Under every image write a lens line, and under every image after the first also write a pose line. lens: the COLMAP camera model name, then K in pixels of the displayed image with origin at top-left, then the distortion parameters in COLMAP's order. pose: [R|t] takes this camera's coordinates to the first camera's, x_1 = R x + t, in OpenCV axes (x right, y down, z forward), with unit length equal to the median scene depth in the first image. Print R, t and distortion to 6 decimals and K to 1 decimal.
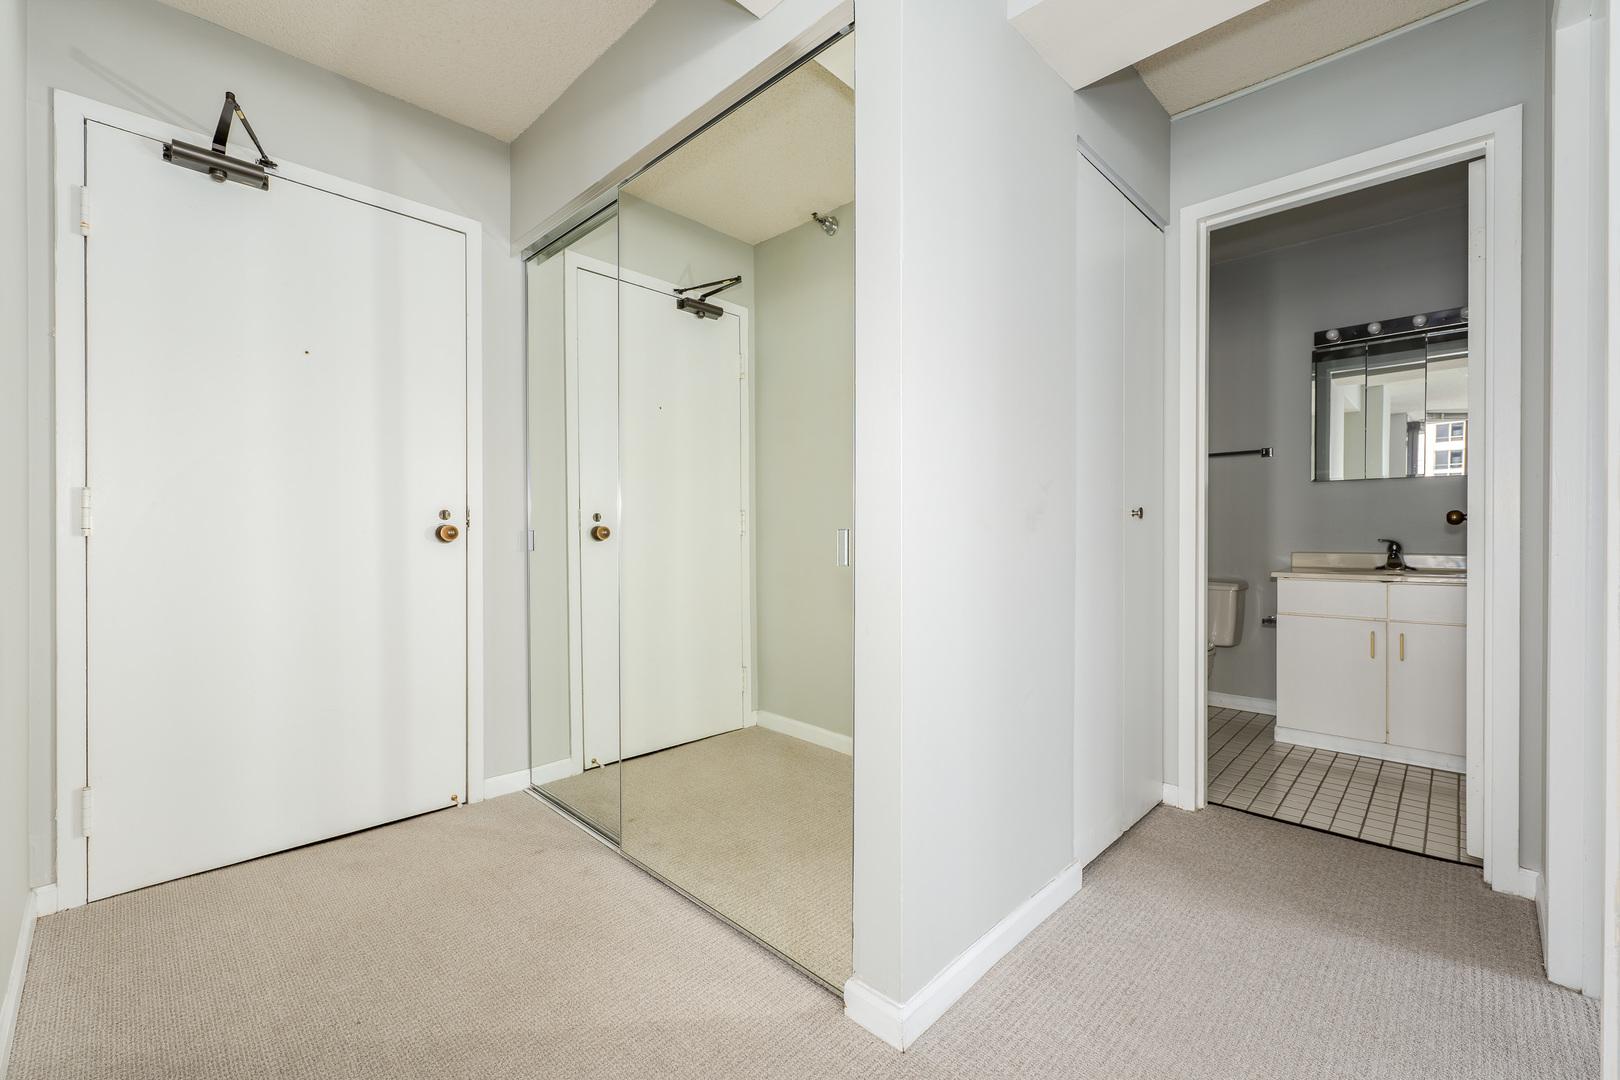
lens RADIAL K [[675.0, 0, 810.0], [0, 675.0, 540.0], [0, 0, 1]] dist [0.000018, 0.000078]
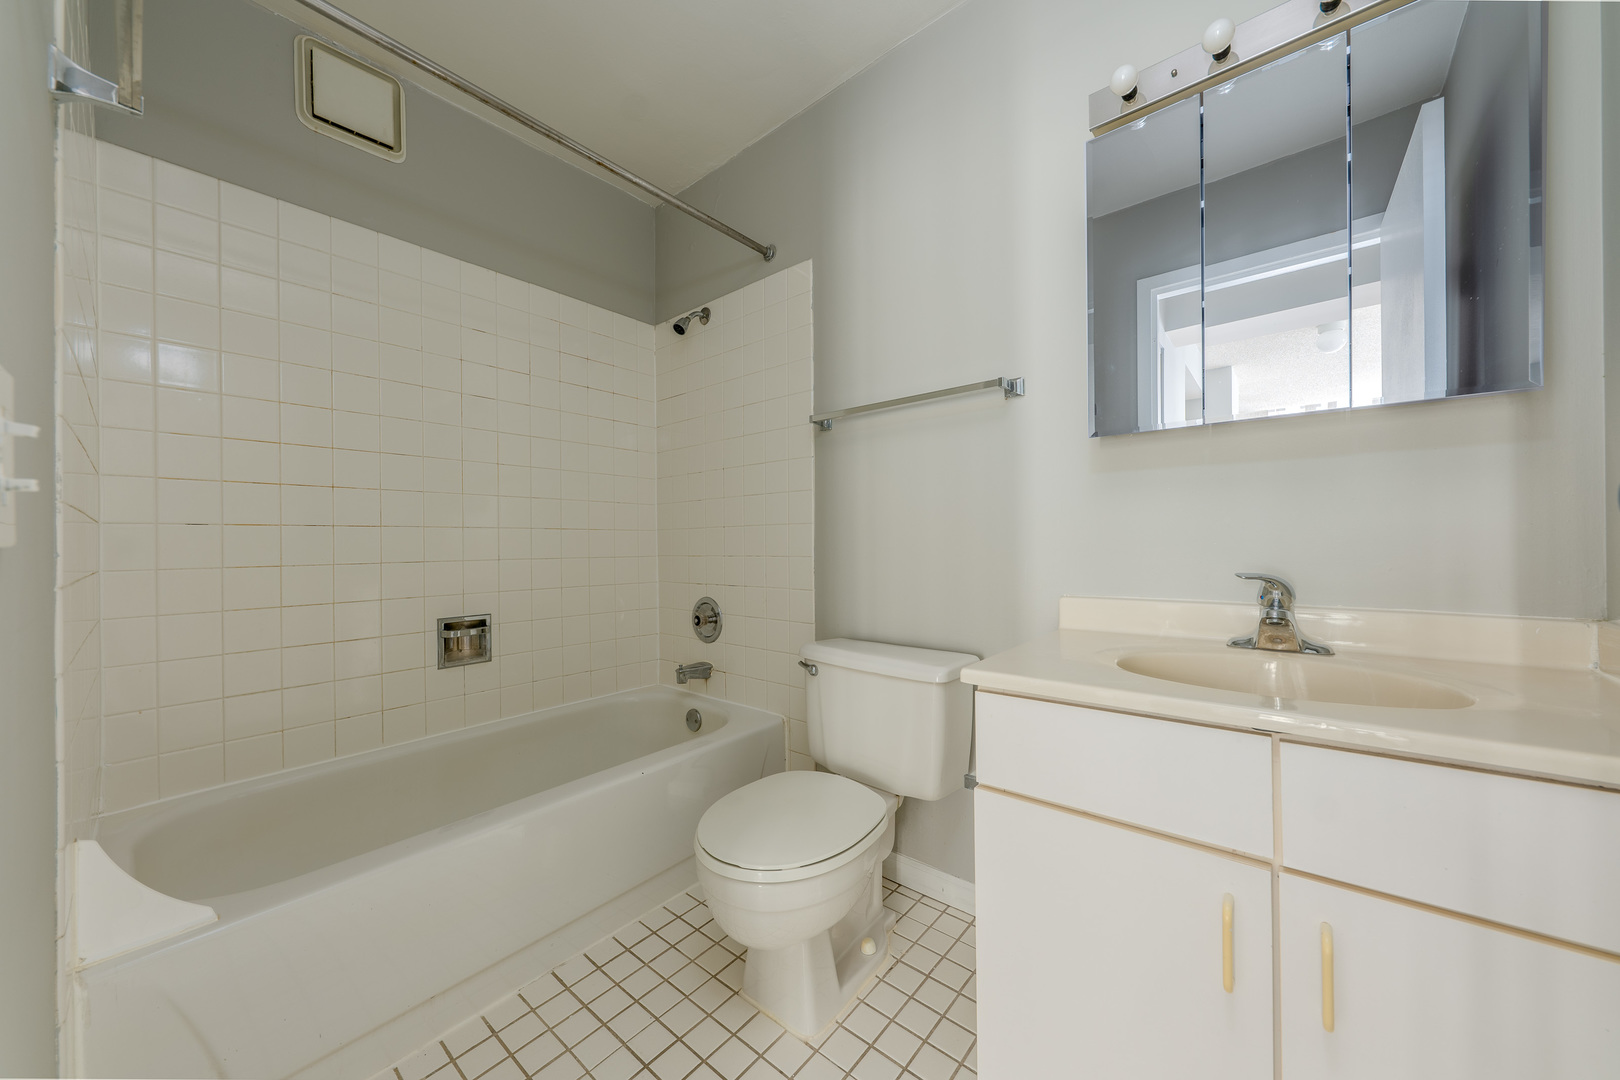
lens RADIAL K [[566.4, 0, 810.0], [0, 566.4, 540.0], [0, 0, 1]] dist [-0.000128, -0.000018]
pose [[0.997696, -0.005165, 0.067639, 0.567113], [0.005824, 0.999937, -0.009552, -0.018859], [-0.067586, 0.009924, 0.997664, 0.682455]]
